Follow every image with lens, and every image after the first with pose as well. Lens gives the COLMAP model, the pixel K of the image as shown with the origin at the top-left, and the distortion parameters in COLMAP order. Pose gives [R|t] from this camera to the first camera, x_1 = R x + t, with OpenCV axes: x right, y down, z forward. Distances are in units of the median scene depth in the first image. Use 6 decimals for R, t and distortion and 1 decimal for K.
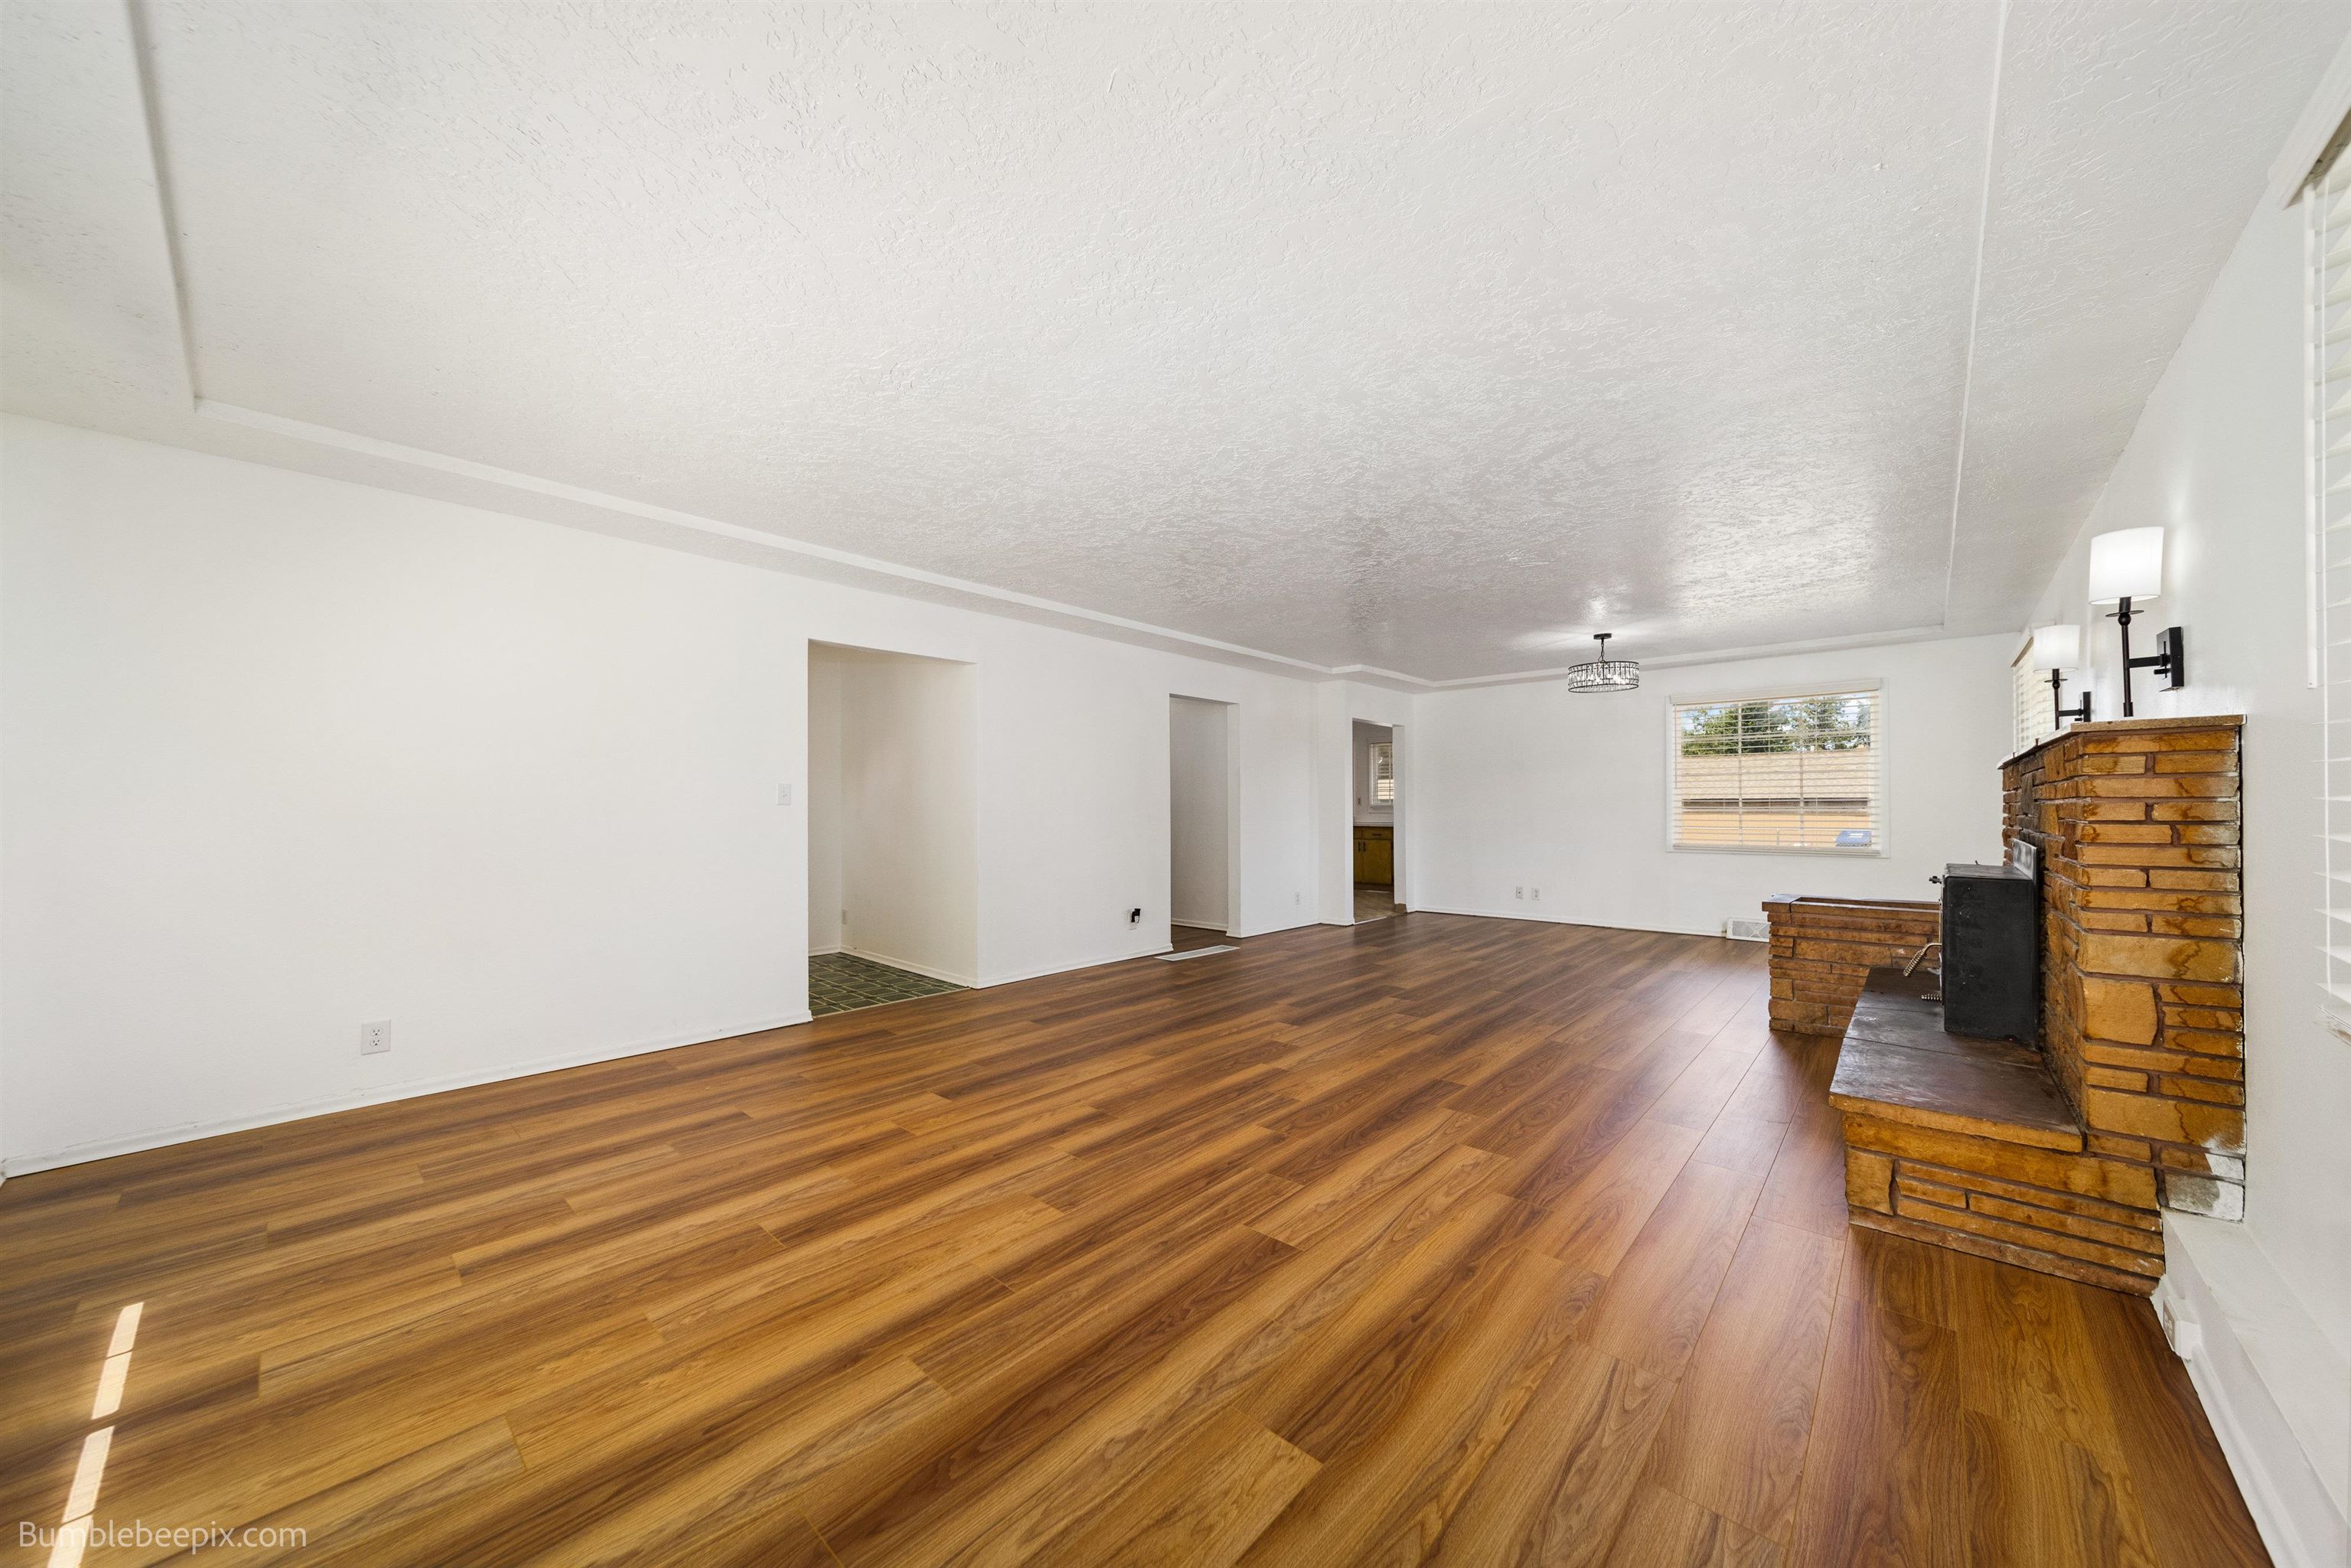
lens RADIAL K [[822.5, 0, 1170.6], [0, 822.5, 800.7], [0, 0, 1]] dist [0.008574, -0.000334]
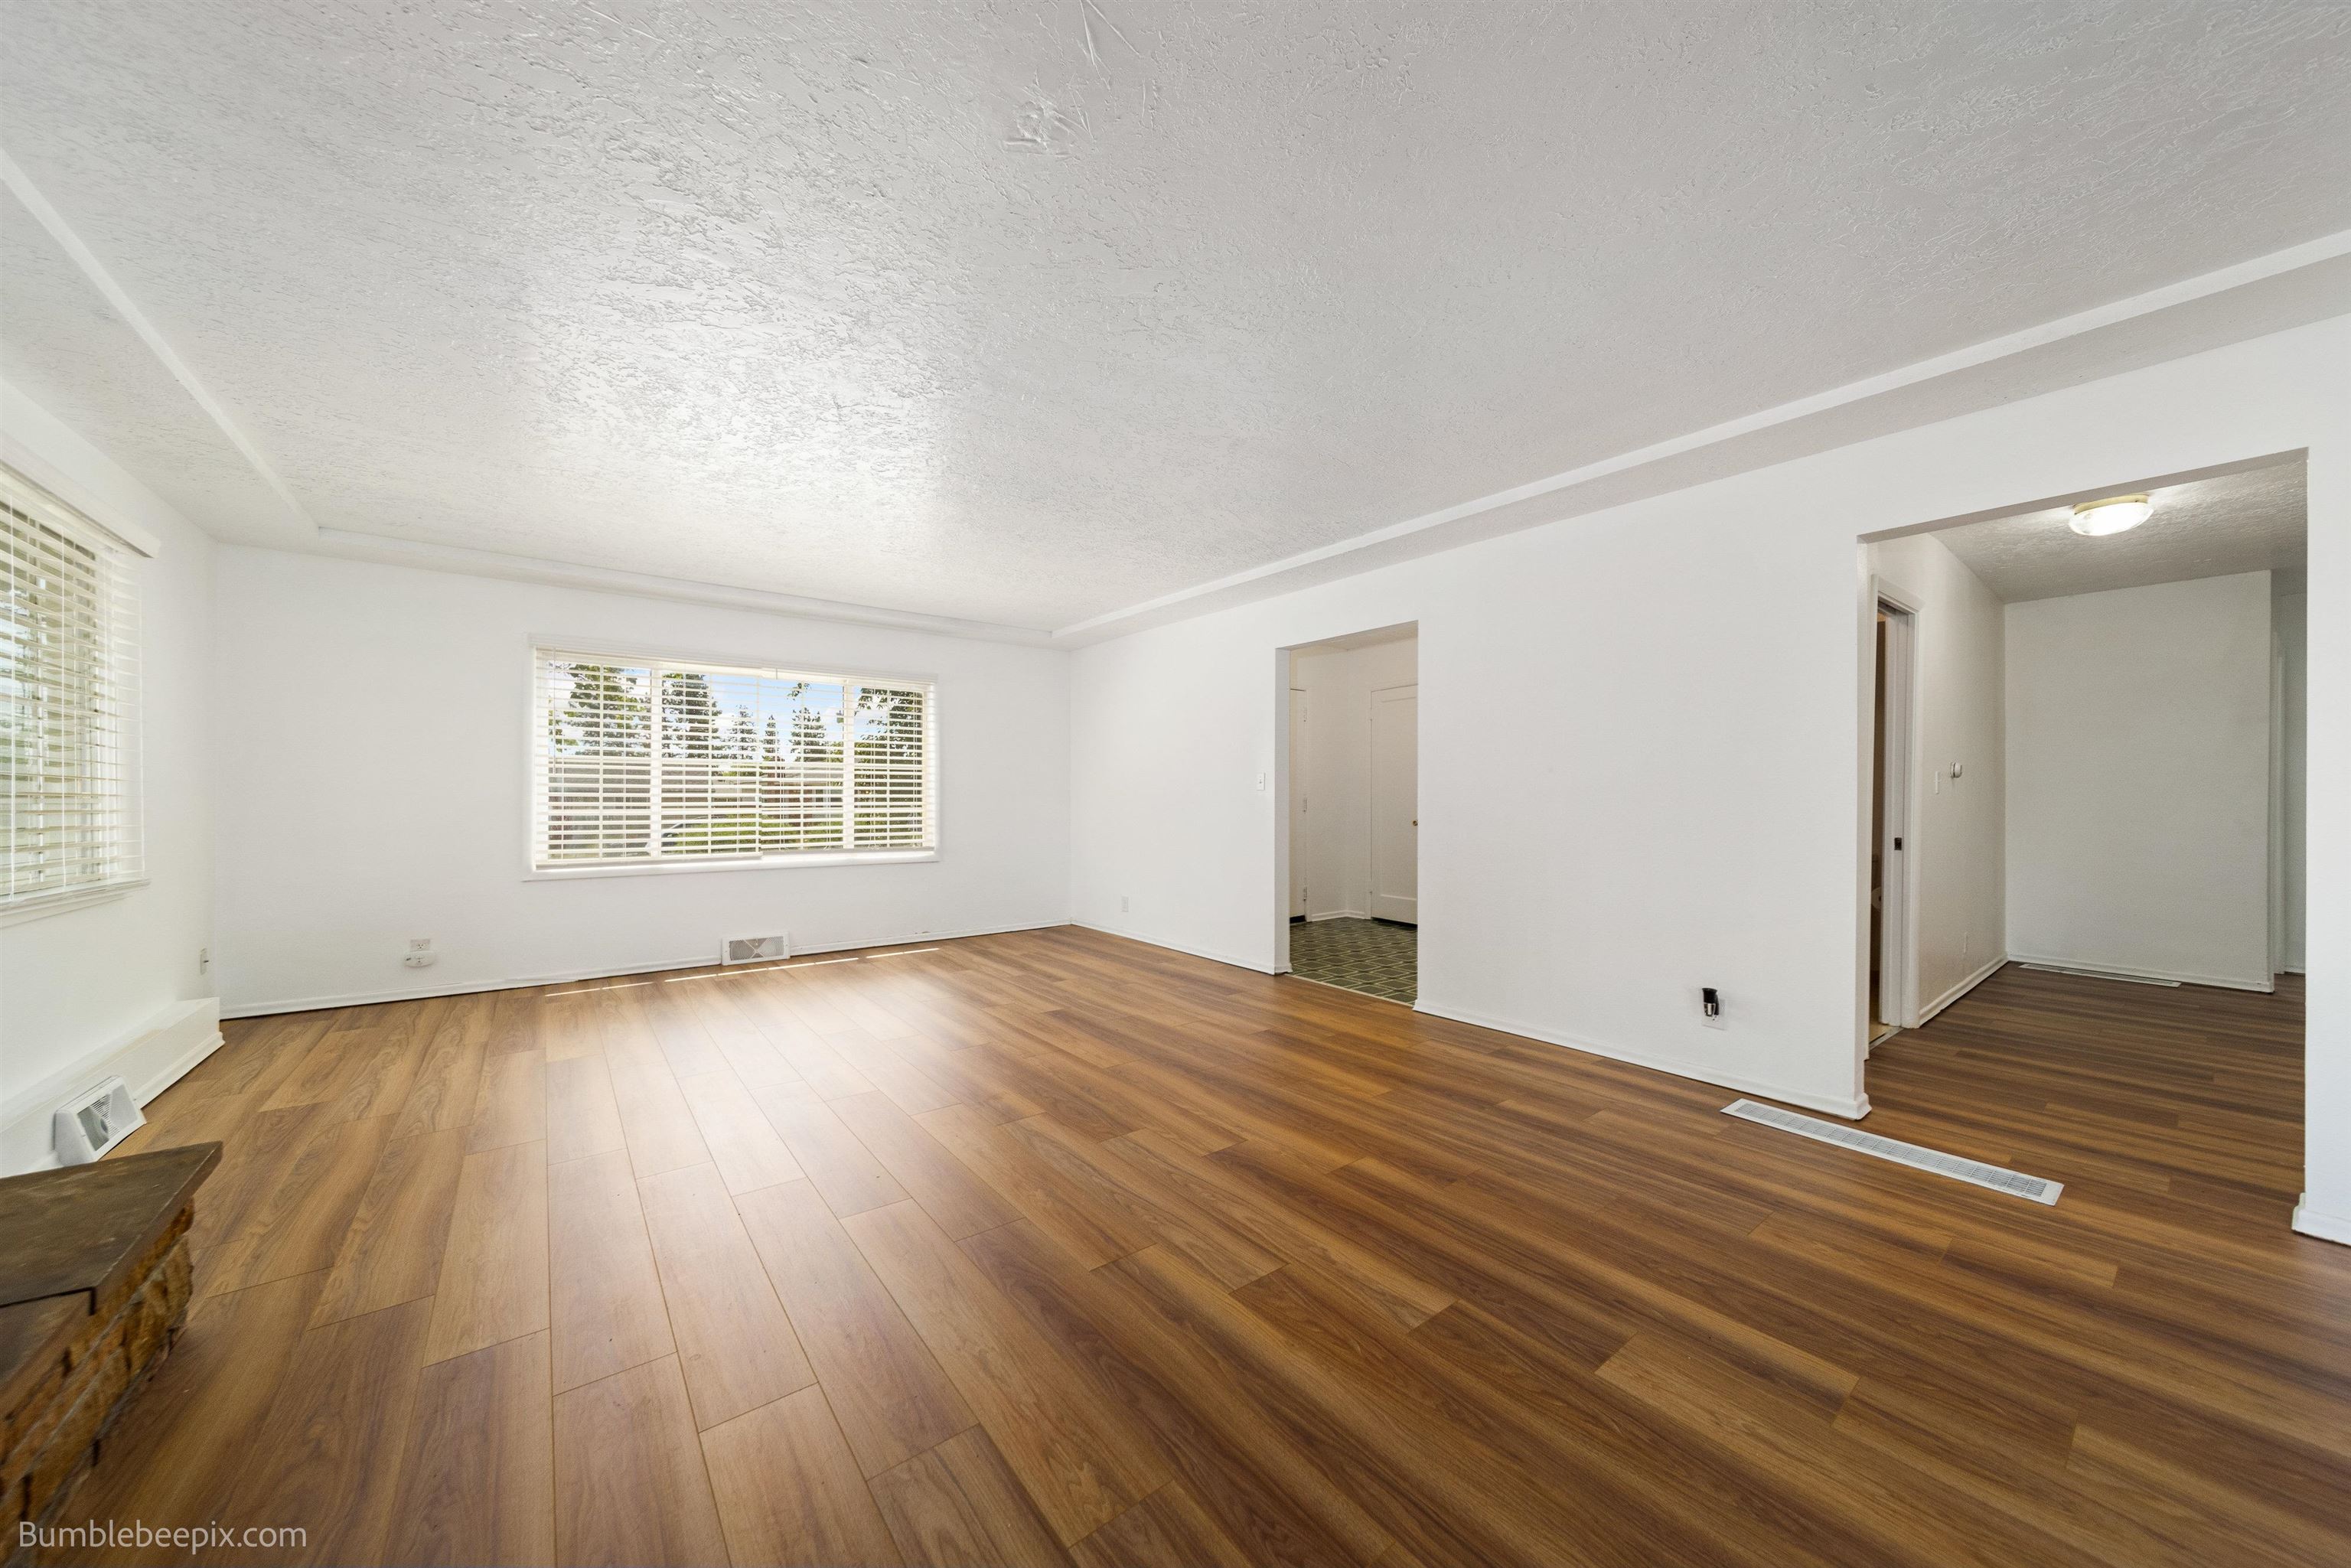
lens RADIAL K [[822.5, 0, 1159.1], [0, 822.5, 790.6], [0, 0, 1]] dist [0.008574, -0.000334]
pose [[-0.174397, 0.004835, -0.984664, 1.231211], [0.008918, 0.999955, 0.003330, 0.005254], [0.984635, -0.008200, -0.174432, 1.750337]]
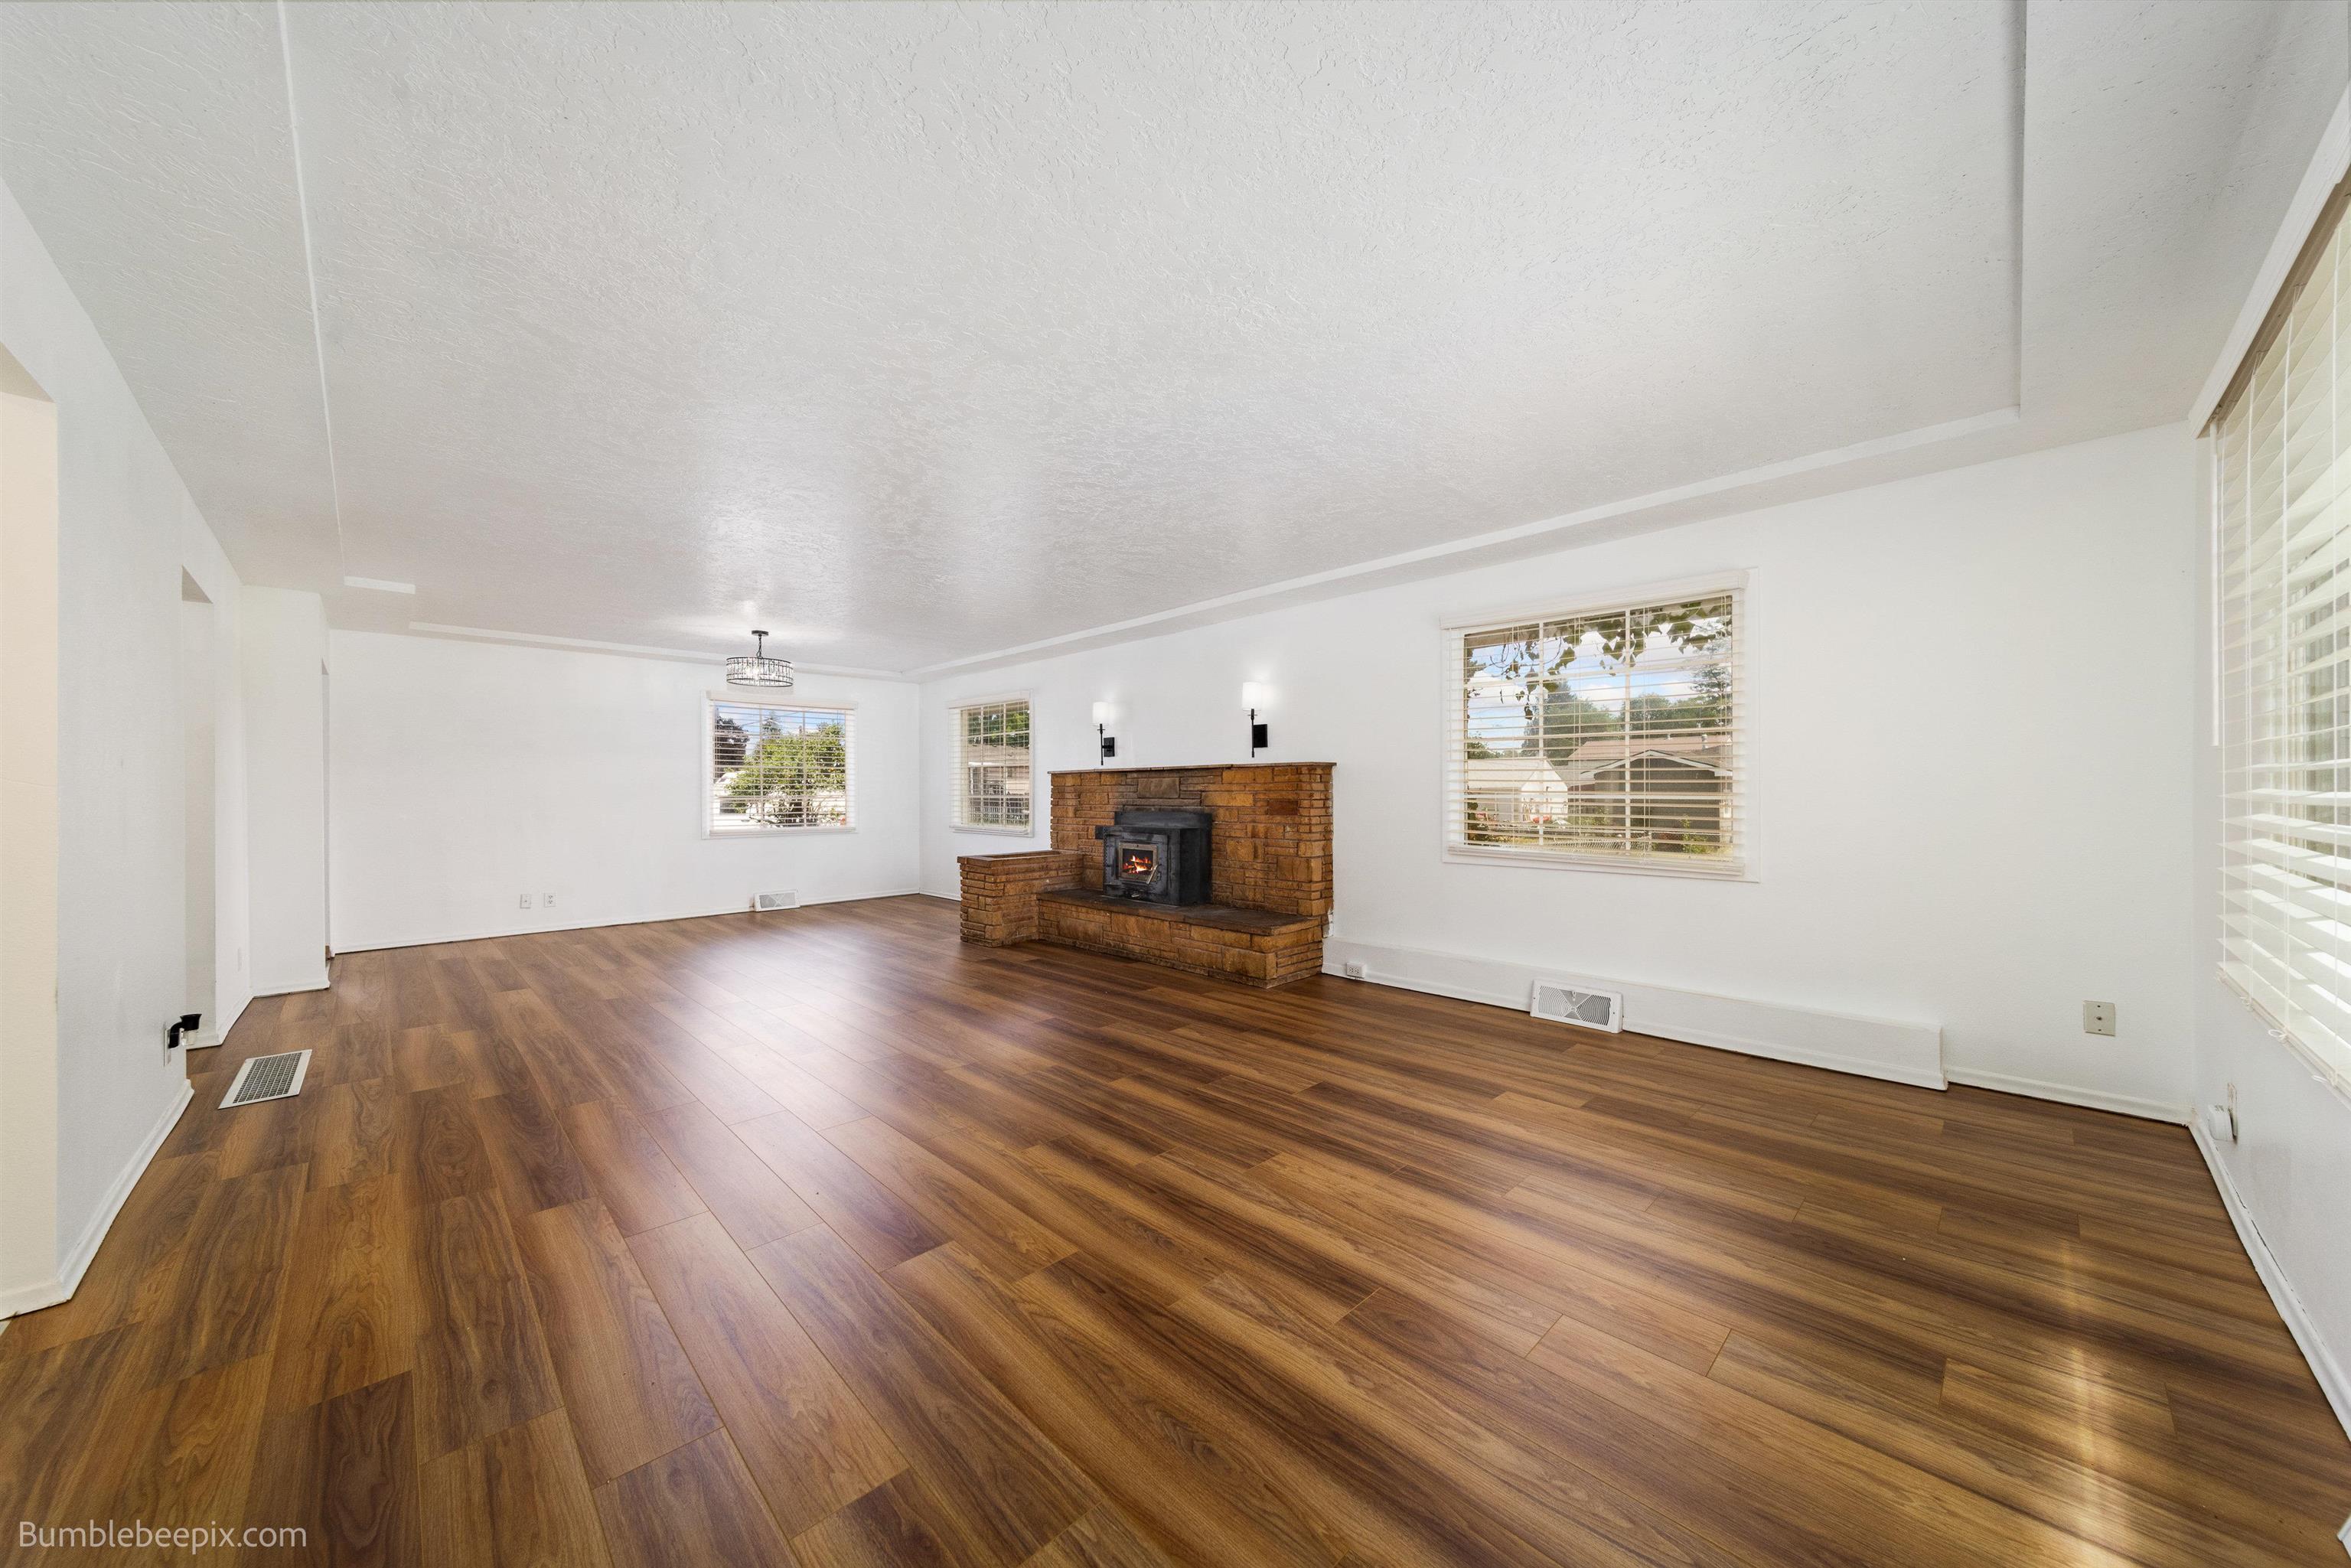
lens RADIAL K [[822.5, 0, 1170.4], [0, 822.5, 784.1], [0, 0, 1]] dist [0.008574, -0.000334]
pose [[0.057358, 0.012243, 0.998279, -1.129223], [-0.004098, 0.999919, -0.012028, 0.007128], [-0.998345, -0.003401, 0.057403, 0.966086]]
